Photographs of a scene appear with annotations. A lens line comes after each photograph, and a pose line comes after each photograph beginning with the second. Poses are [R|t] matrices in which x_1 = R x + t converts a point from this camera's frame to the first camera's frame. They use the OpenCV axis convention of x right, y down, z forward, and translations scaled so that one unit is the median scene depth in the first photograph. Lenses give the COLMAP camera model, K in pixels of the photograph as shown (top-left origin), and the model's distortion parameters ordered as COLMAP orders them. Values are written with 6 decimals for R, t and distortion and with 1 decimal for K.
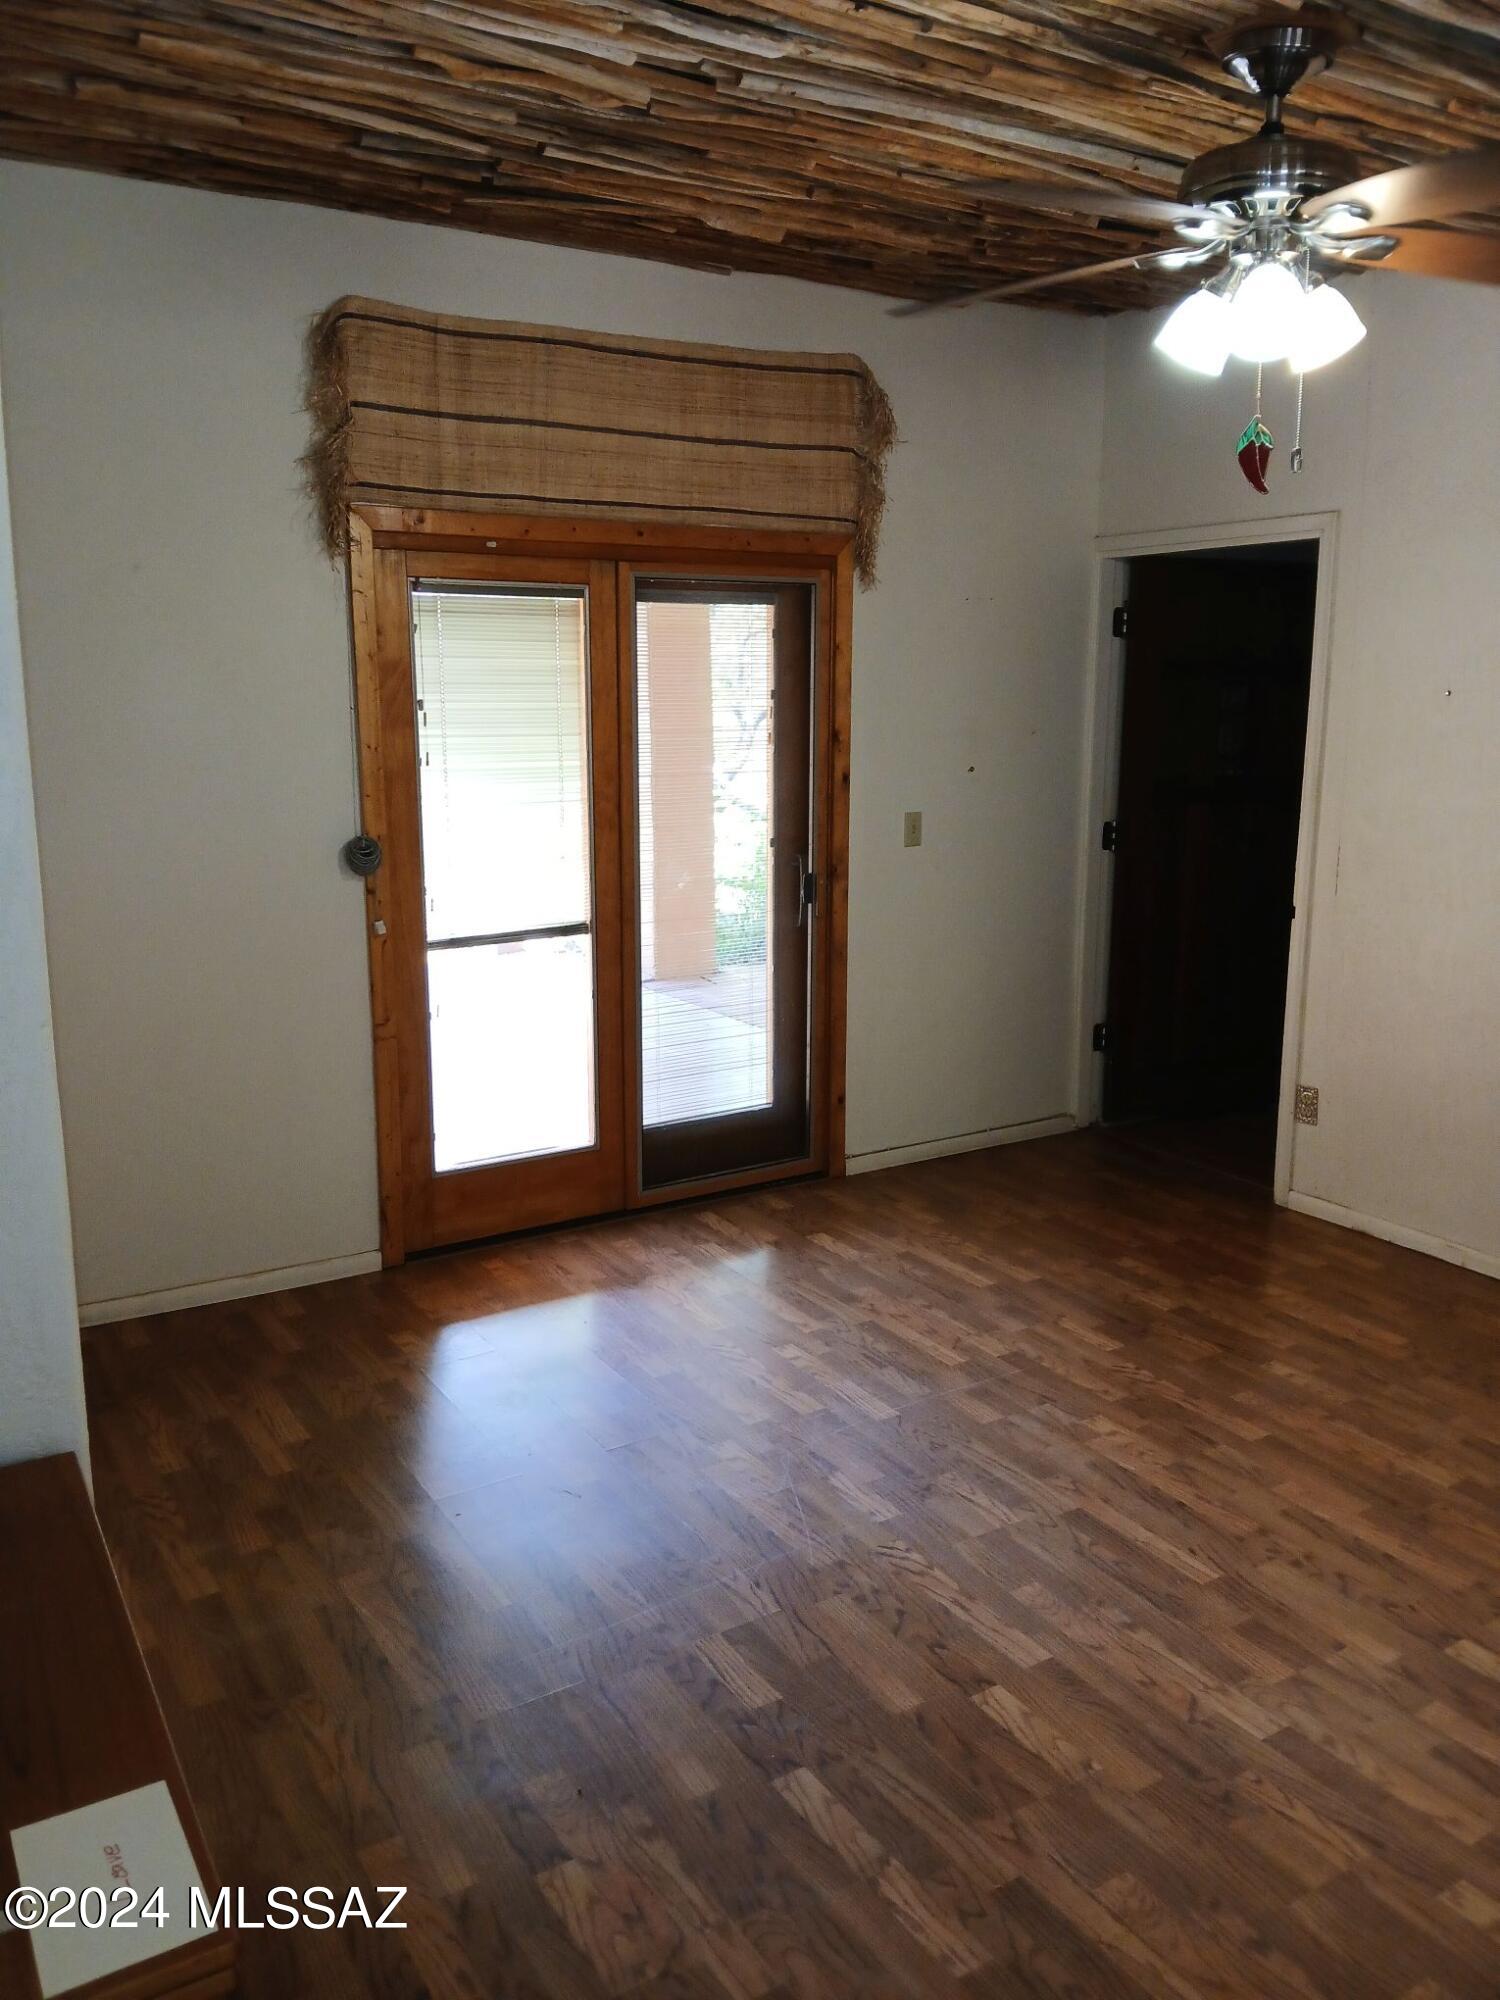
lens RADIAL K [[1540.7, 0, 749.5], [0, 1540.7, 976.8], [0, 0, 1]] dist [0.041748, -0.107623]
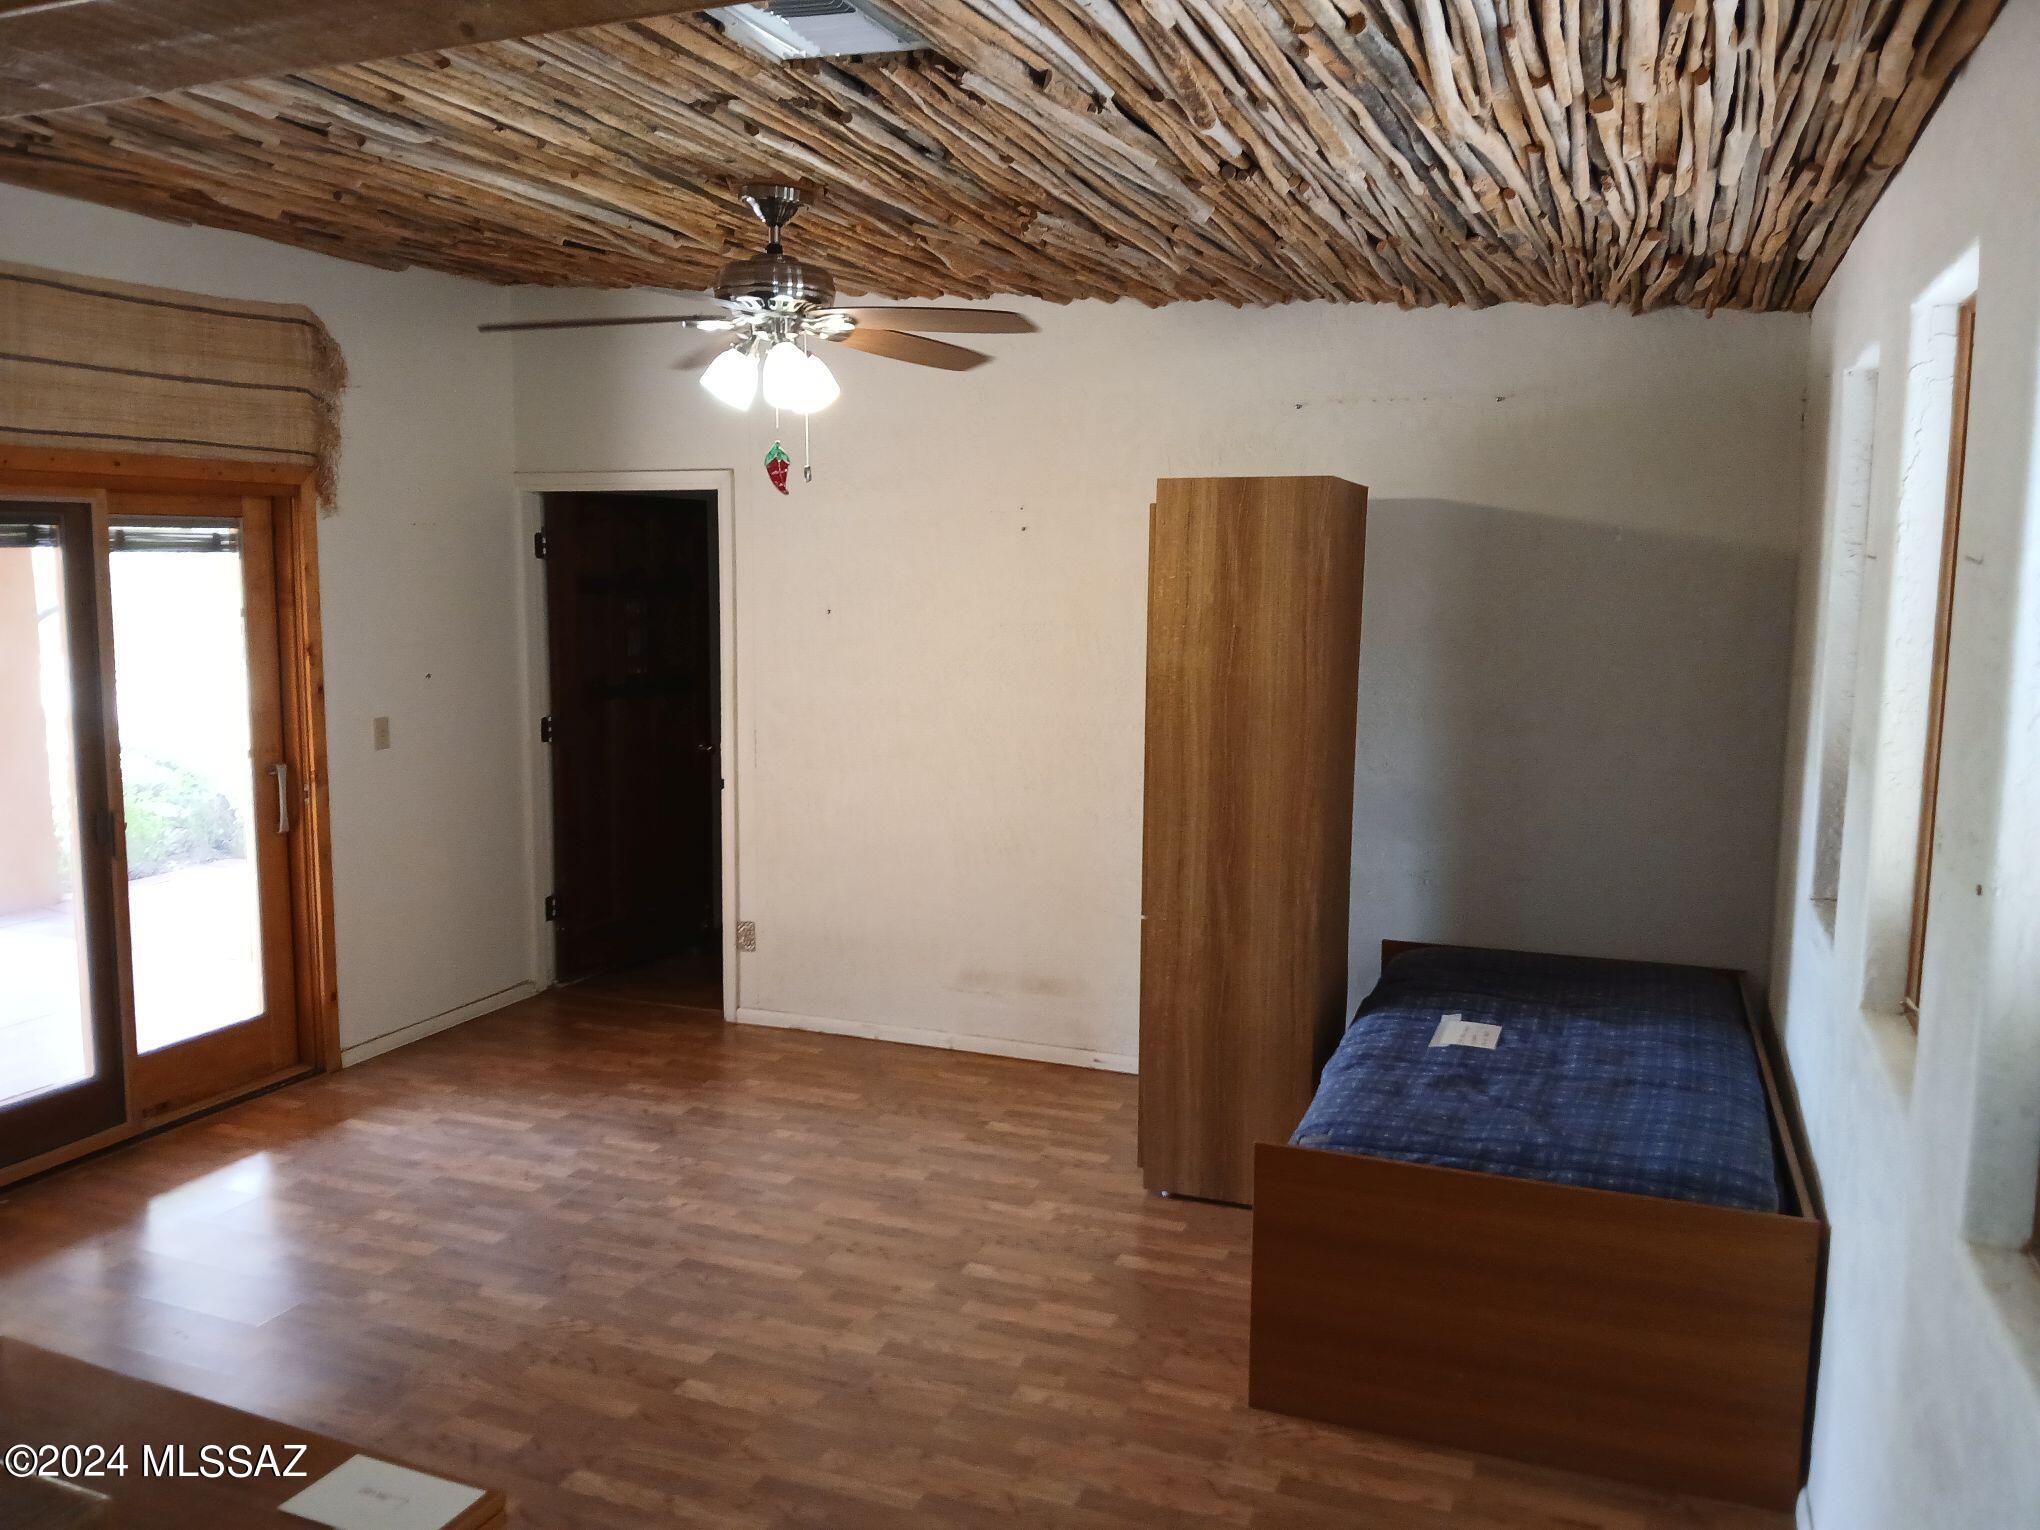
lens RADIAL K [[1567.7, 0, 1020.0], [0, 1567.7, 765.0], [0, 0, 1]] dist [0.070745, -0.129551]
pose [[0.802134, -0.073022, 0.592663, -0.225703], [0.109981, 0.993582, -0.026434, 0.004457], [-0.586929, 0.086385, 0.805017, -0.175751]]
